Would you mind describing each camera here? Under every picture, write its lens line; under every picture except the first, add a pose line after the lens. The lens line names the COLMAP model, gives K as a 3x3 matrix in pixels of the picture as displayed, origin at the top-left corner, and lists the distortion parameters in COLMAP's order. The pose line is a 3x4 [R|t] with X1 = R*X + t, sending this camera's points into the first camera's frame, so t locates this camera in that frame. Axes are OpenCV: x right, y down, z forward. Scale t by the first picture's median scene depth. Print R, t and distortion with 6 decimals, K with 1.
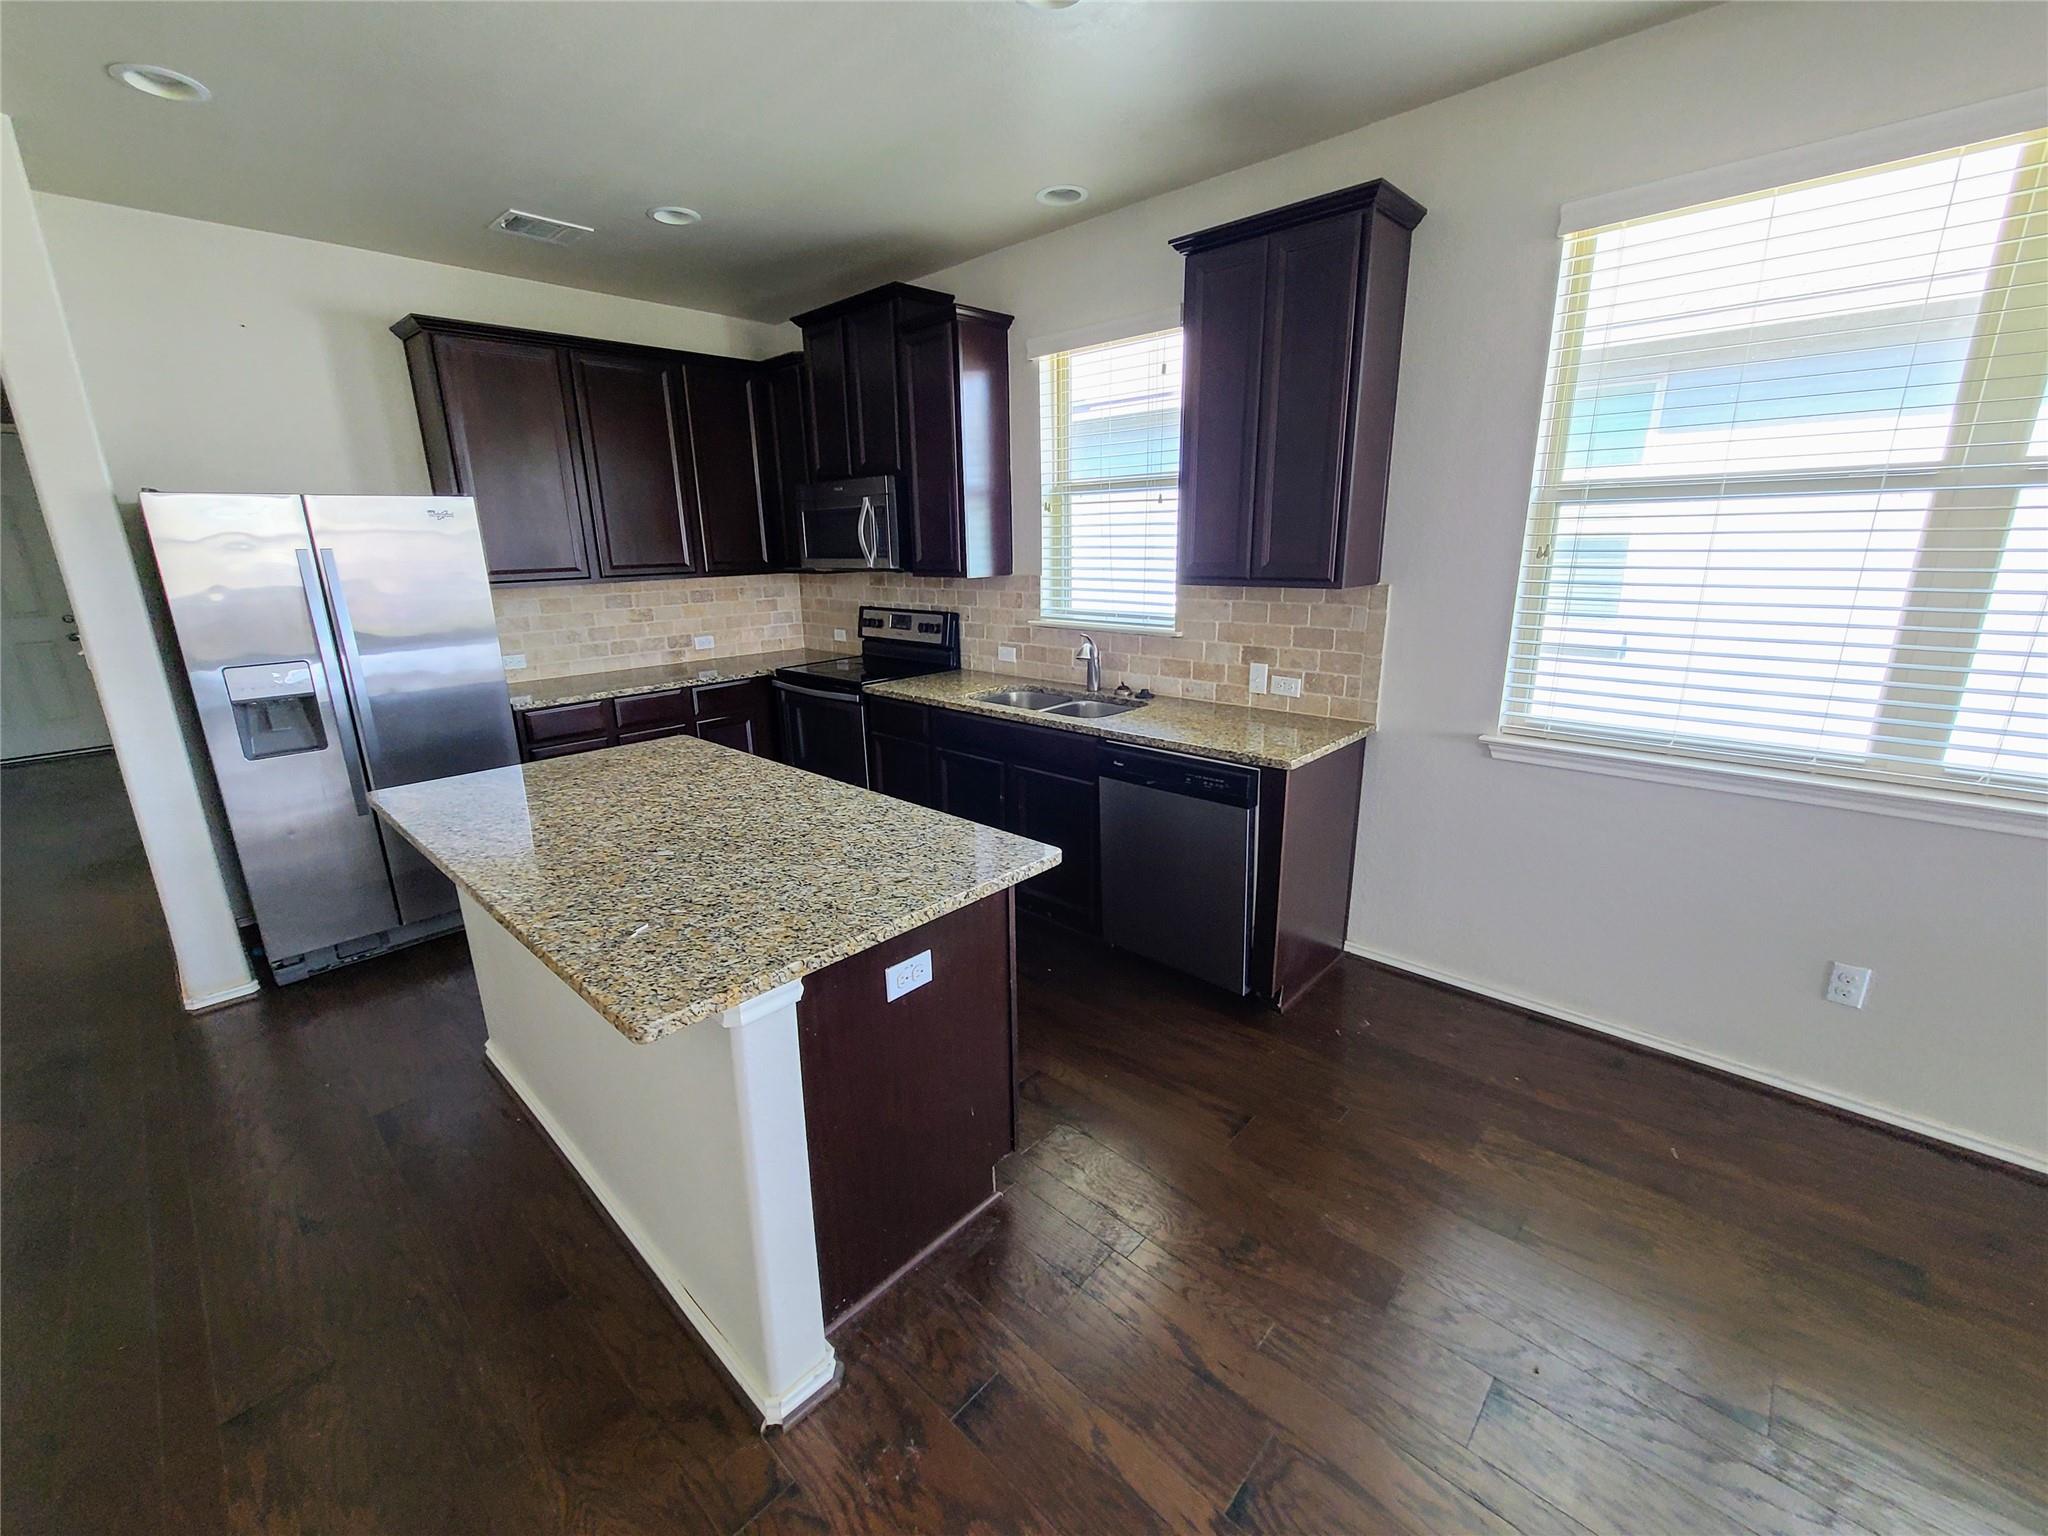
lens RADIAL K [[834.5, 0, 1015.6], [0, 834.5, 760.2], [0, 0, 1]] dist [0.001446, 0.000111]
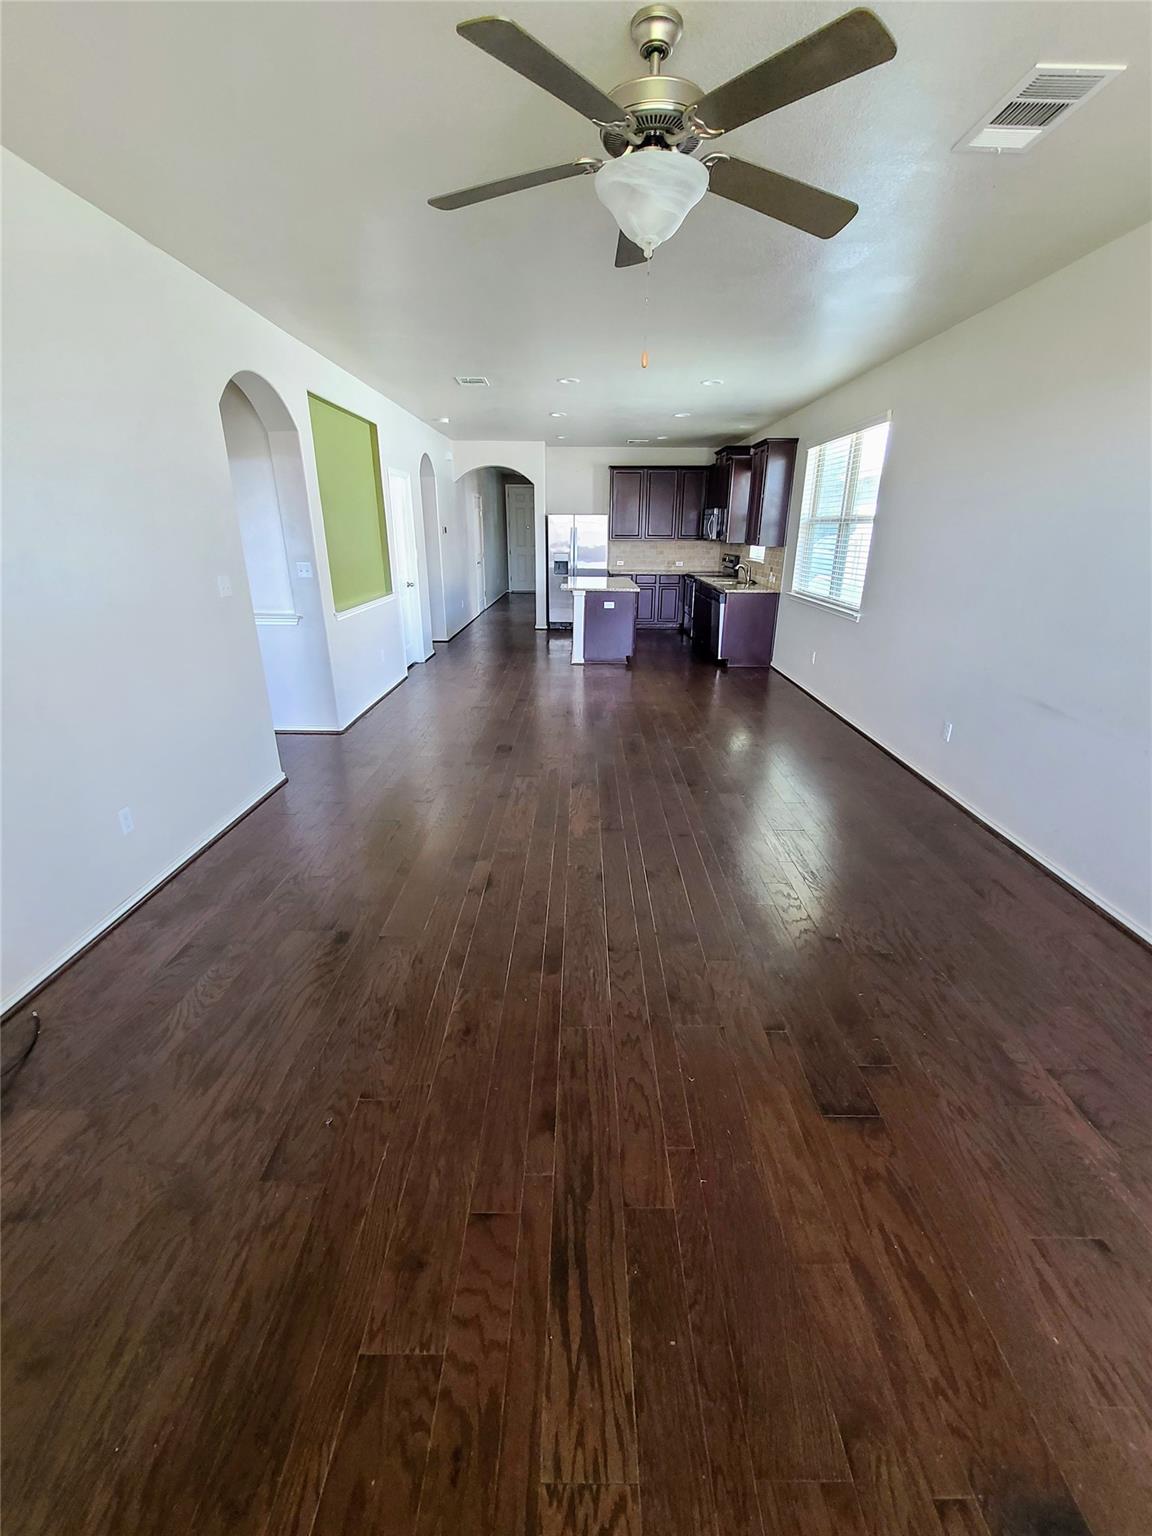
lens RADIAL K [[629.0, 0, 580.9], [0, 629.0, 759.9], [0, 0, 1]] dist [-0.002076, 0.000122]
pose [[0.690939, 0.274699, -0.668688, 1.461928], [-0.206207, 0.961453, 0.181899, 0.263287], [0.692880, 0.012207, 0.720950, -1.133963]]
